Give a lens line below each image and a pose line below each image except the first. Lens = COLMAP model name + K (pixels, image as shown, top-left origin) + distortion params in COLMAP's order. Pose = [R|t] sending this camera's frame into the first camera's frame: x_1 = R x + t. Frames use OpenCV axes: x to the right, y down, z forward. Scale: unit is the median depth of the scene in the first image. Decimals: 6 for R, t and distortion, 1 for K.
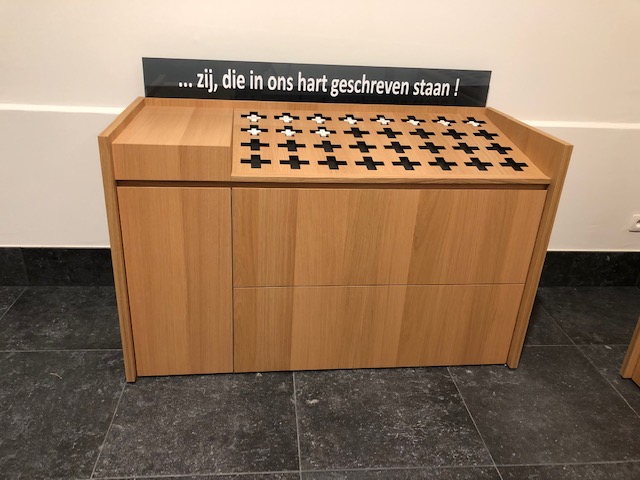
lens RADIAL K [[532.9, 0, 308.2], [0, 532.9, 239.2], [0, 0, 1]] dist [0.033623, -0.004158]
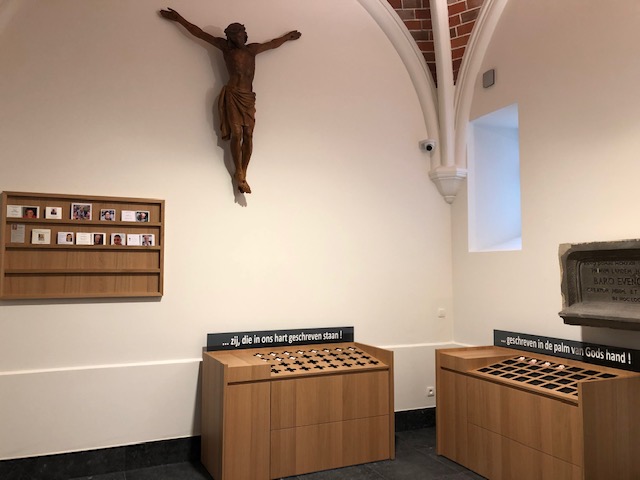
lens RADIAL K [[522.6, 0, 320.0], [0, 522.6, 240.0], [0, 0, 1]] dist [0.010939, 0.005856]
pose [[0.942305, -0.027799, 0.333600, -0.557465], [0.178061, 0.885496, -0.429175, 0.308300], [-0.283471, 0.463815, 0.839357, -1.059145]]
